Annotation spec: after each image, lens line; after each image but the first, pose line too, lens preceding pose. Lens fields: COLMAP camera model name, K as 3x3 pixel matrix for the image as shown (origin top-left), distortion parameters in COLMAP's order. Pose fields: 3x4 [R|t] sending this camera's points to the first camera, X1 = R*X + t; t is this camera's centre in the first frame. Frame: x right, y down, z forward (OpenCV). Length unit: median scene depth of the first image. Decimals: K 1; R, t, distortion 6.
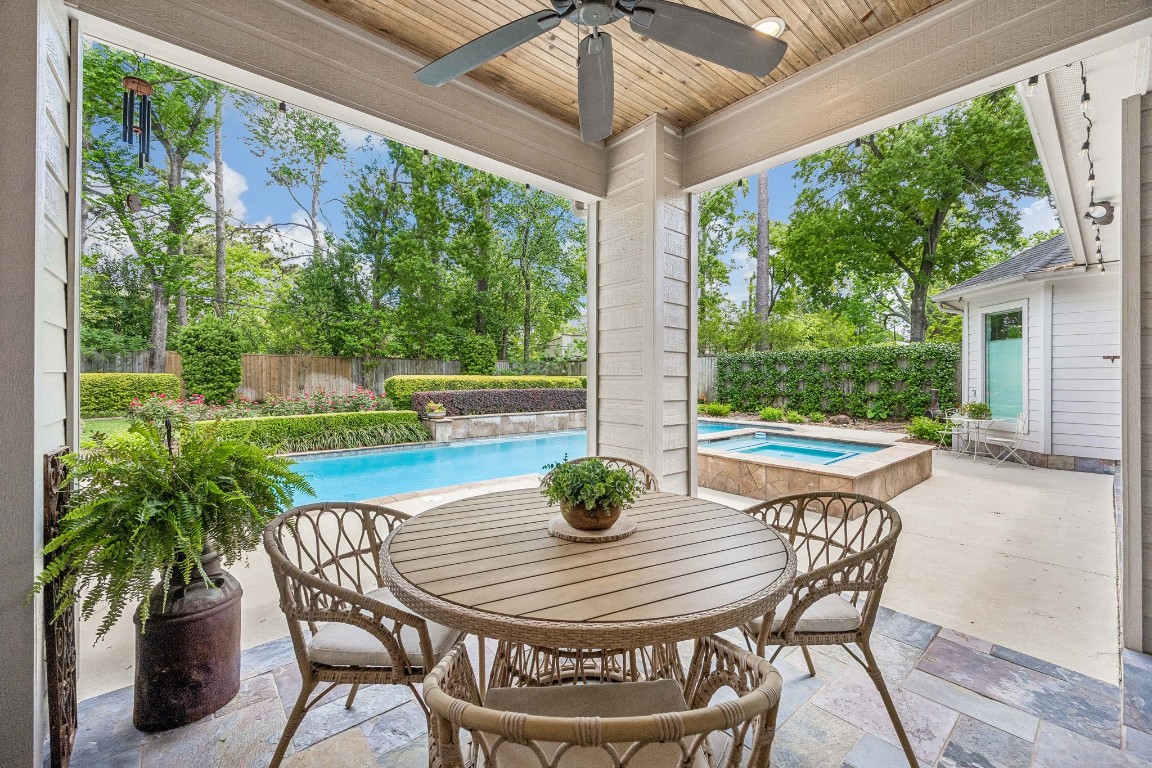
lens RADIAL K [[455.5, 0, 577.0], [0, 455.5, 366.7], [0, 0, 1]] dist [0.000367, 0.000061]
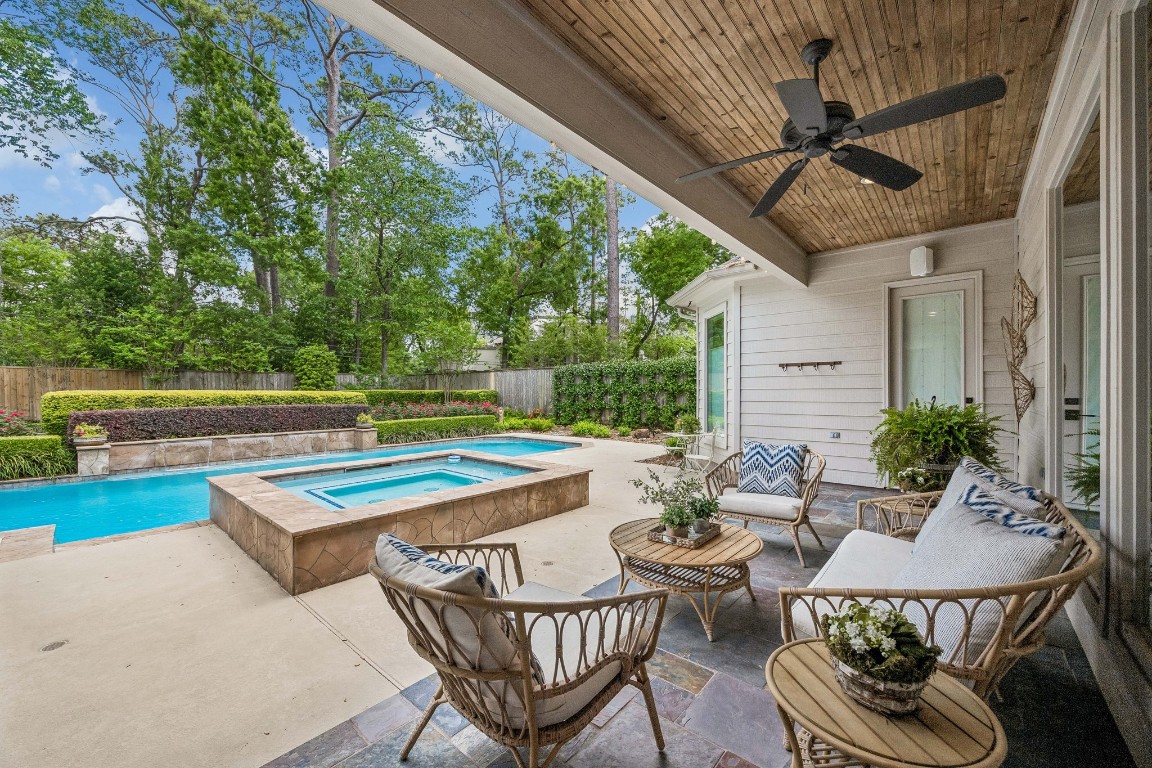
lens RADIAL K [[442.0, 0, 576.0], [0, 442.0, 384.0], [0, 0, 1]] dist [0.001397, 0.000178]
pose [[0.990342, -0.004497, 0.138576, 0.318294], [0.003612, 0.999971, 0.006637, 0.004795], [-0.138602, -0.006073, 0.990330, 0.095126]]
